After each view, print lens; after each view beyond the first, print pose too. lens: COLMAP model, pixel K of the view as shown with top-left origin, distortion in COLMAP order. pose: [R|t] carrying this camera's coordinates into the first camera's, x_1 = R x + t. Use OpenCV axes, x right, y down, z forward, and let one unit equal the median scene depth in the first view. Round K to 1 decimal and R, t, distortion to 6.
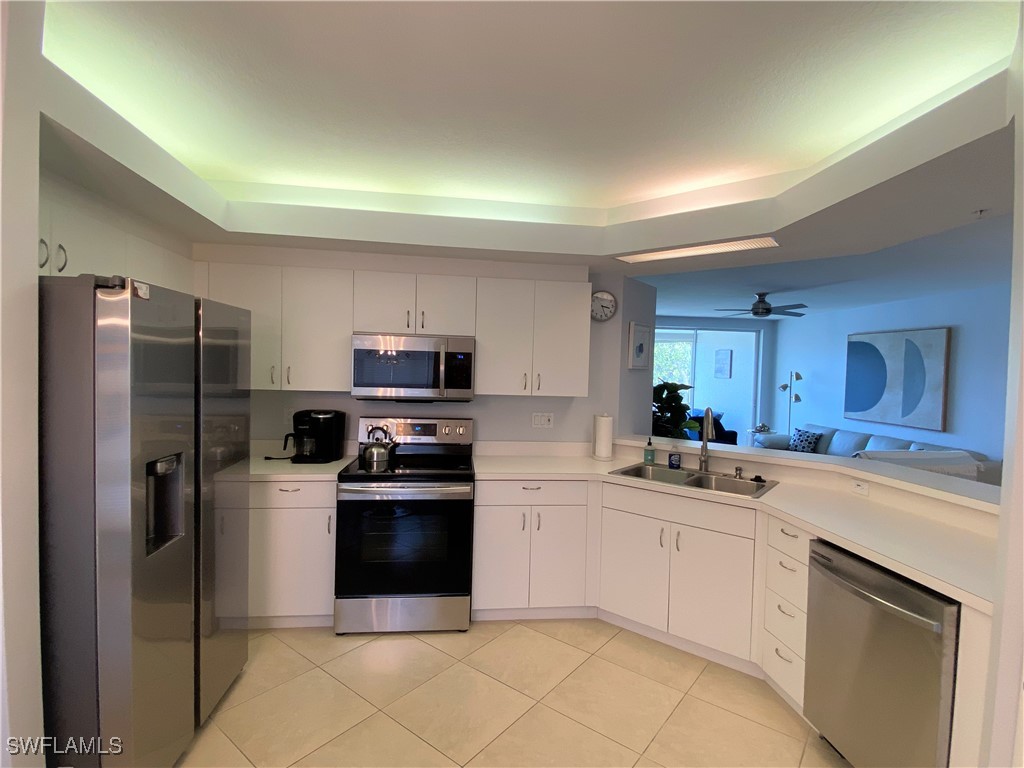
lens RADIAL K [[488.9, 0, 512.0], [0, 488.9, 384.0], [0, 0, 1]] dist [-0.014063, -0.000444]
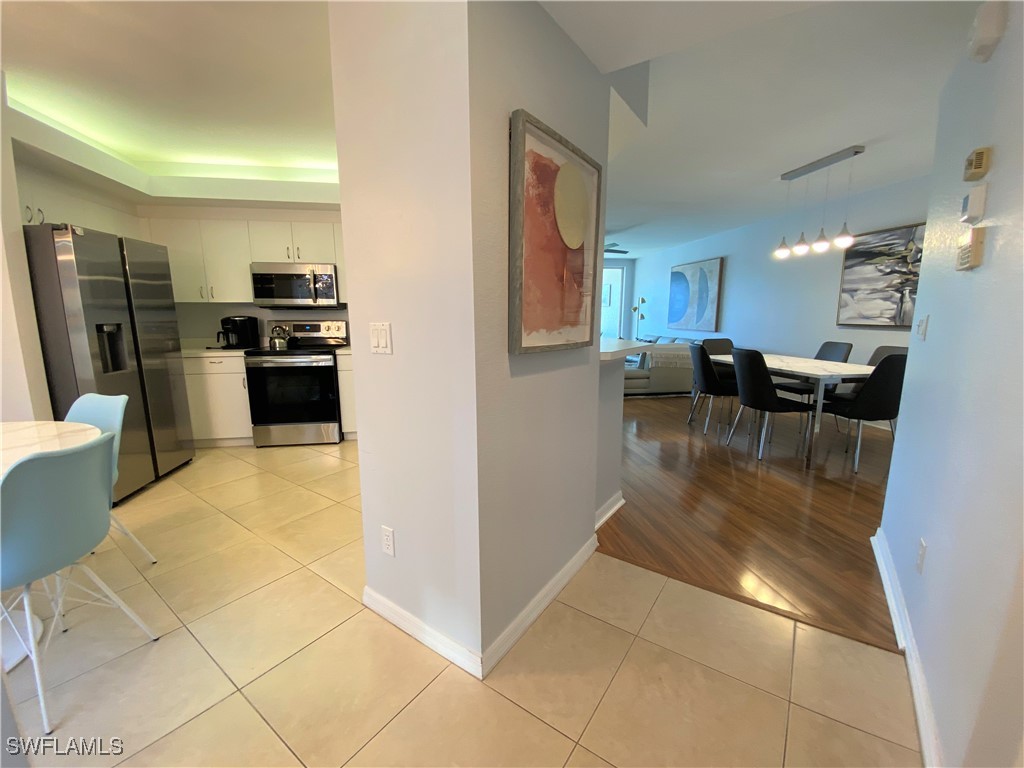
lens RADIAL K [[406.9, 0, 512.0], [0, 406.9, 384.0], [0, 0, 1]] dist [0.000649, -0.009465]
pose [[0.998422, -0.036842, 0.042373, 0.457743], [0.030588, 0.989711, 0.139773, 0.126308], [-0.047087, -0.138256, 0.989277, -0.387940]]
